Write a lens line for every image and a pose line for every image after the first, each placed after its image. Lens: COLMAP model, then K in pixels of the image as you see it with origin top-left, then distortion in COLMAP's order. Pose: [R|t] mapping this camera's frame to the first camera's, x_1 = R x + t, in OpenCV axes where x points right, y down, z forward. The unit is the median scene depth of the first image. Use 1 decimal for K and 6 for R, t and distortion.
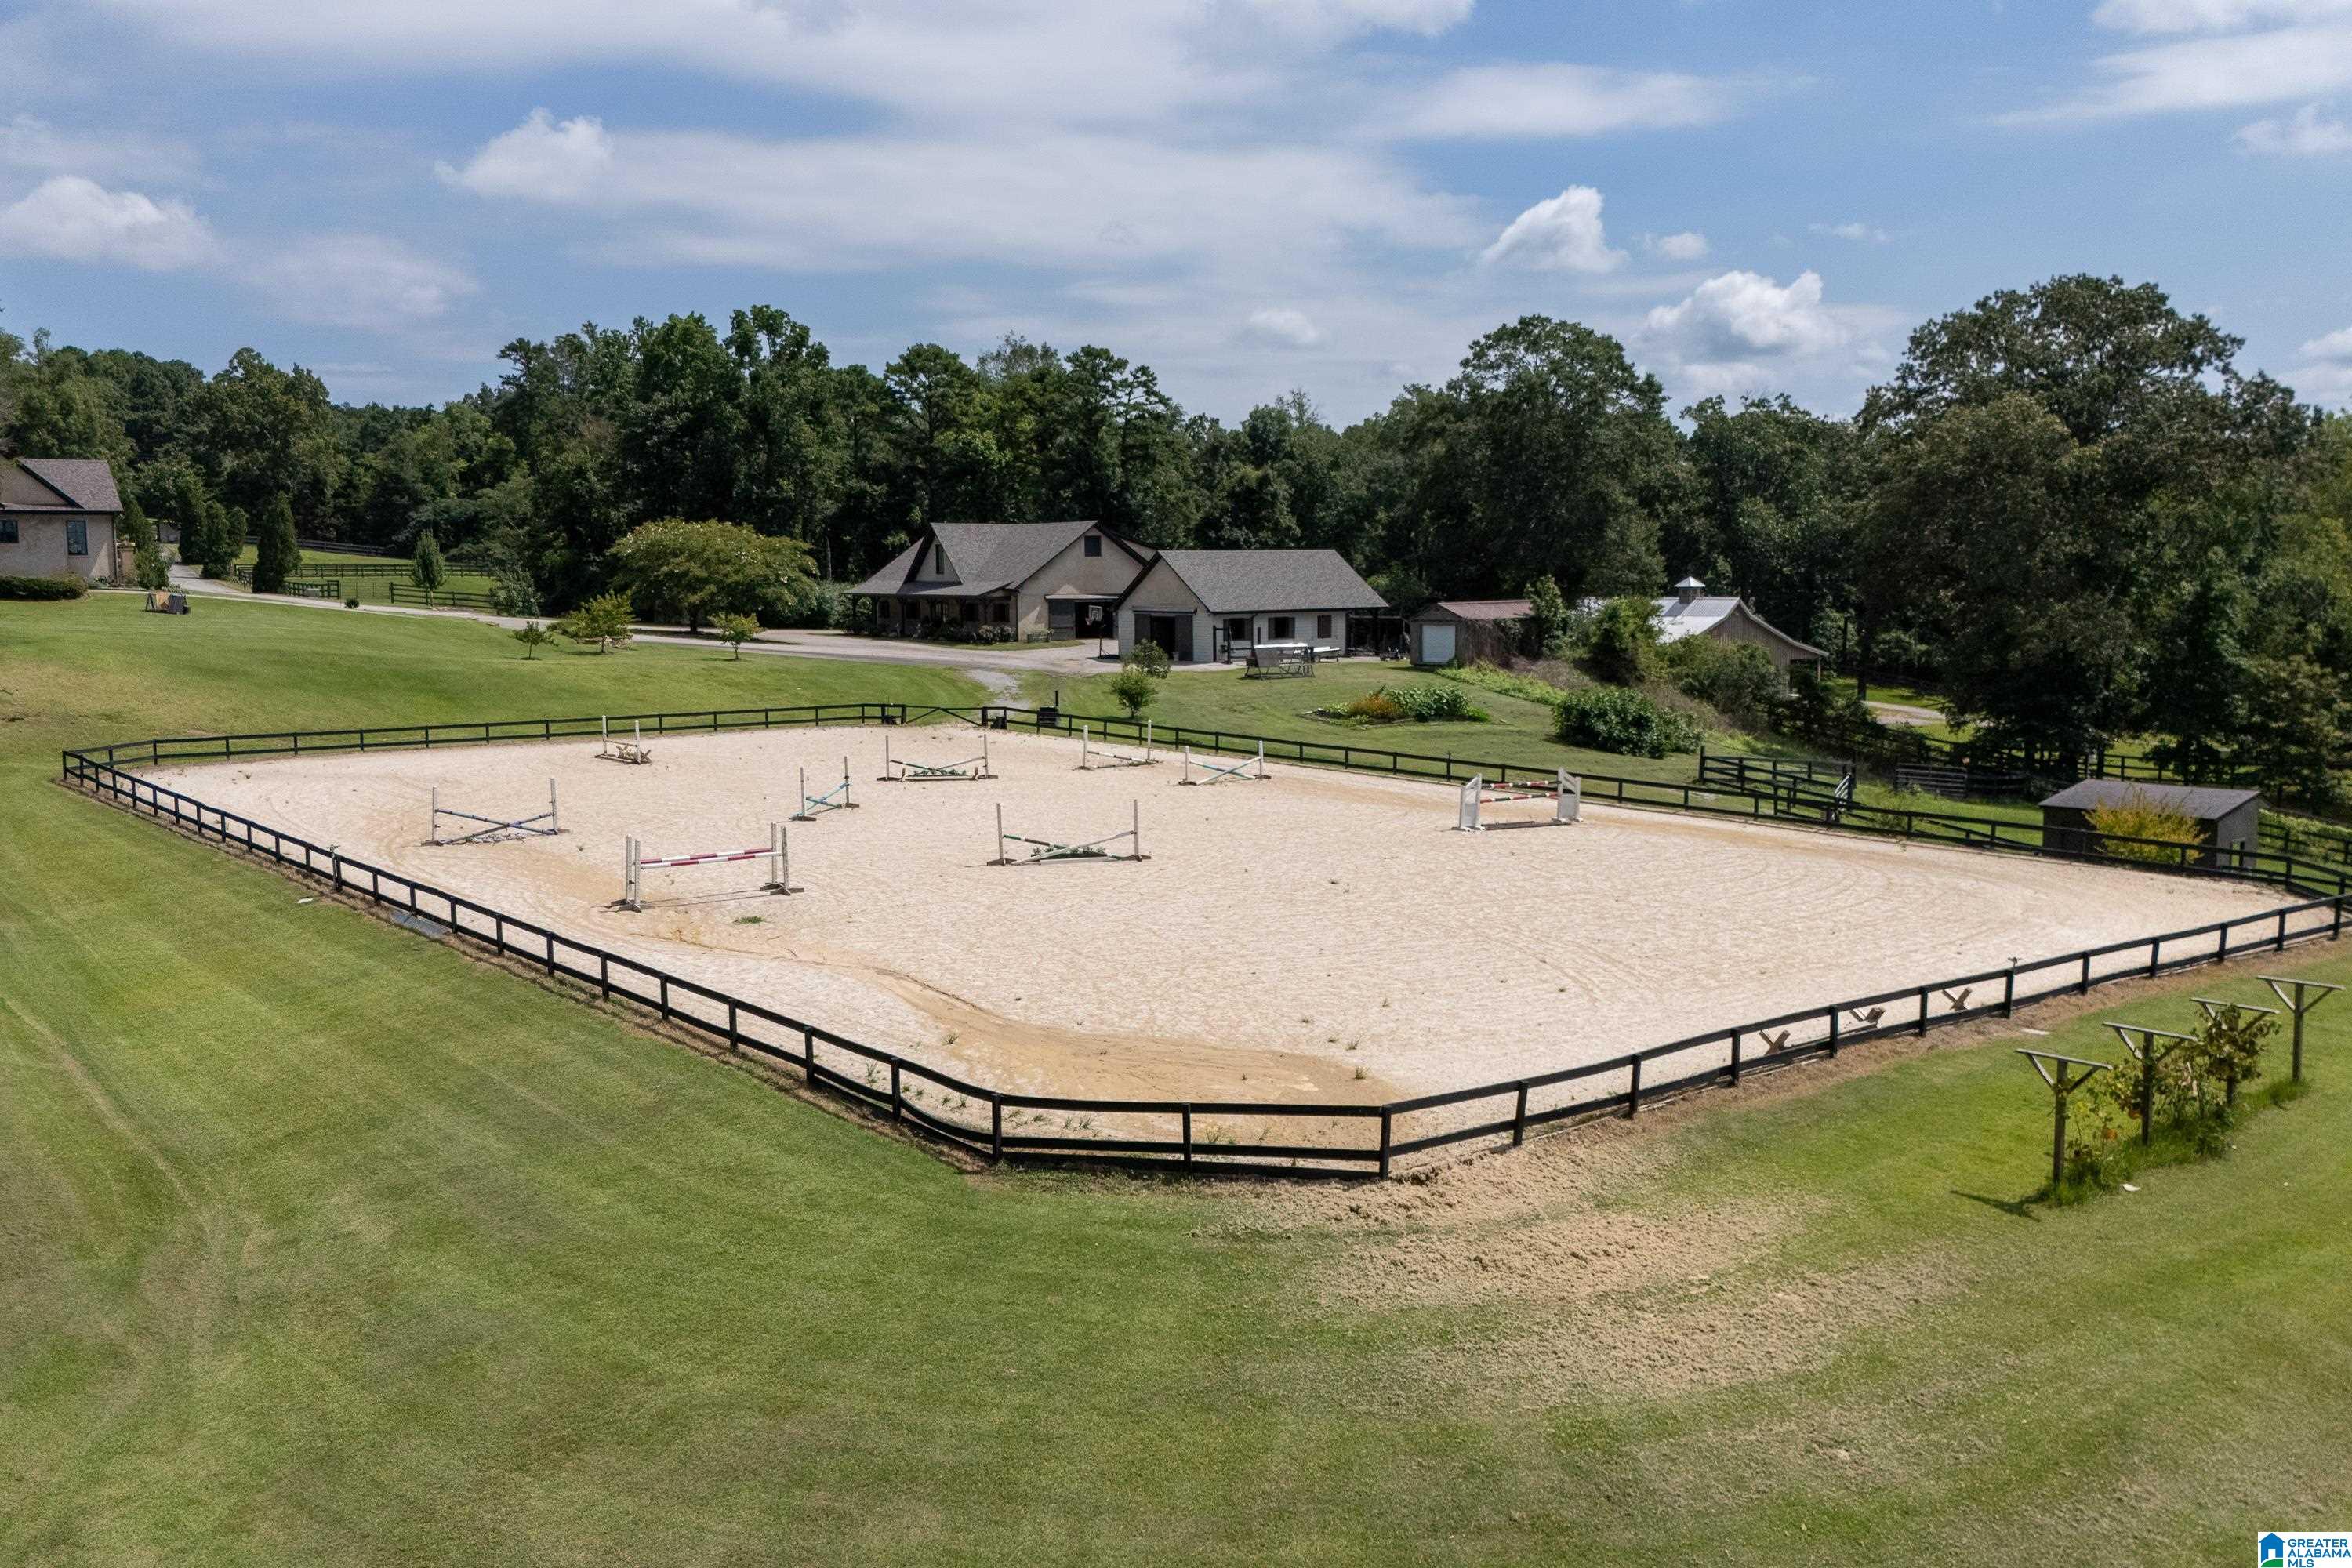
lens RADIAL K [[2055.4, 0, 1178.7], [0, 2055.4, 794.7], [0, 0, 1]] dist [0.107023, -0.137833]
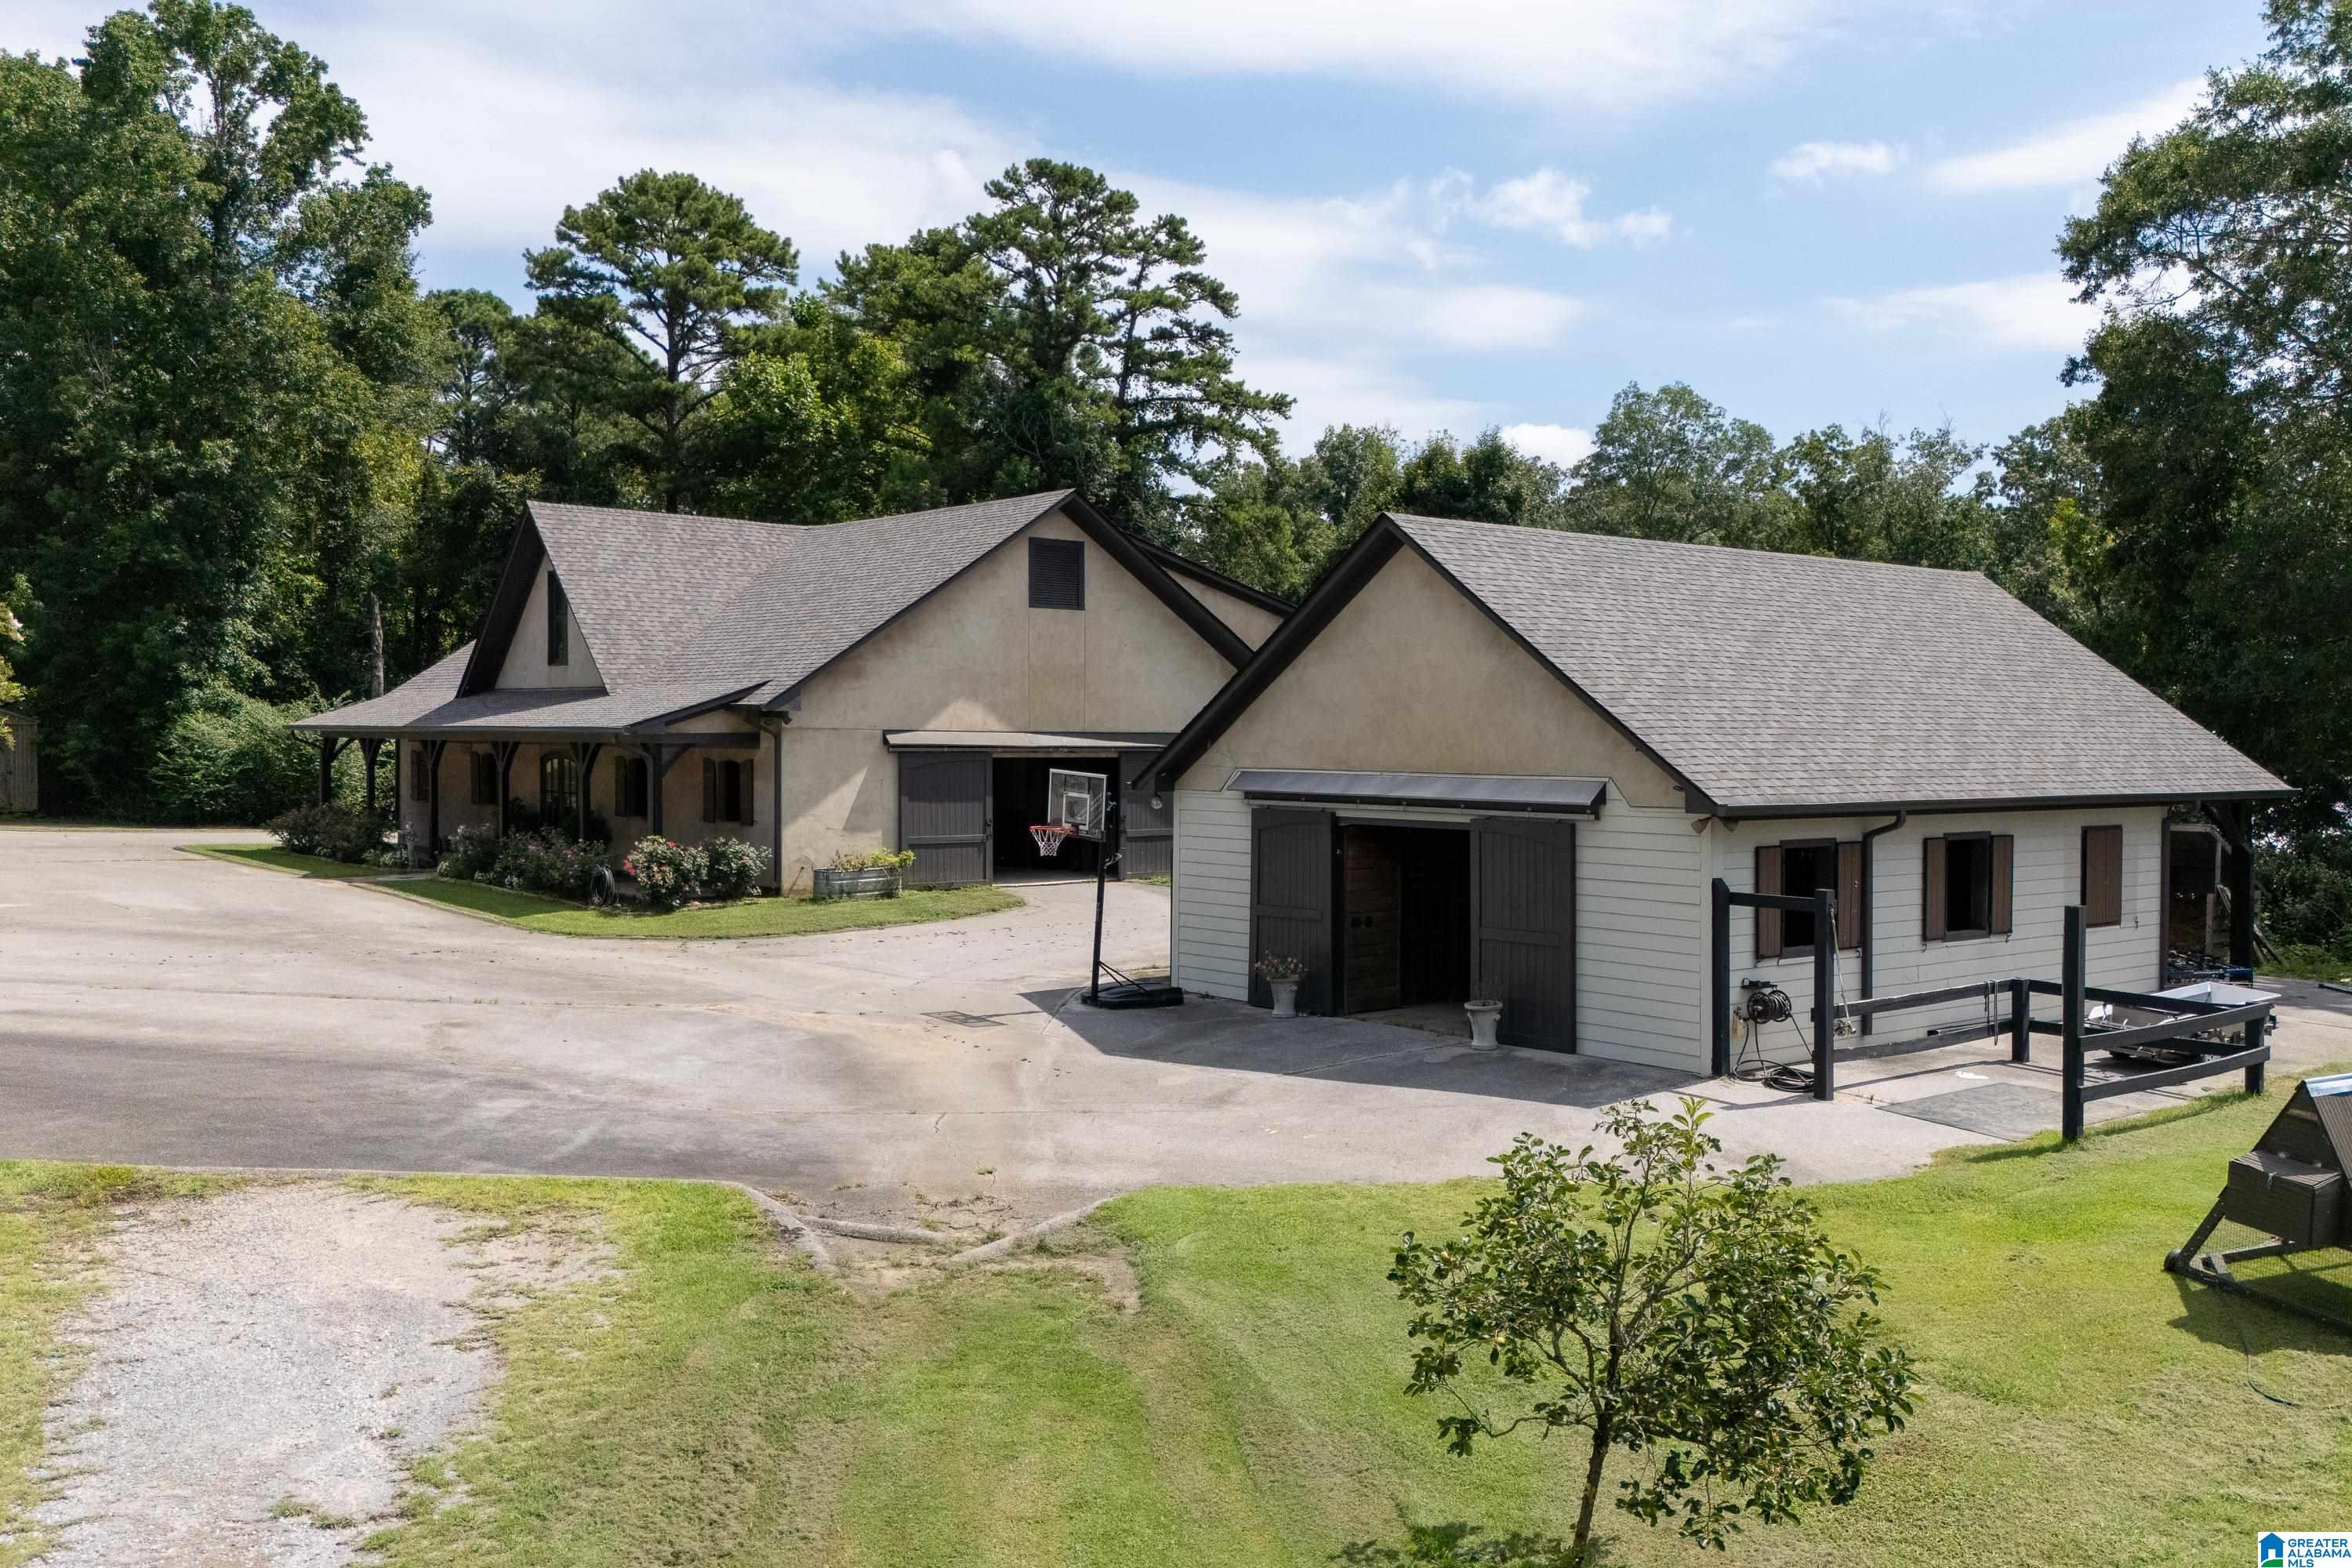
lens RADIAL K [[2055.4, 0, 1183.3], [0, 2055.4, 776.5], [0, 0, 1]] dist [0.107023, -0.137833]
pose [[0.999421, 0.012906, 0.031468, -0.028497], [-0.009965, 0.995719, -0.091888, -0.056428], [-0.032519, 0.091522, 0.995272, 0.620322]]
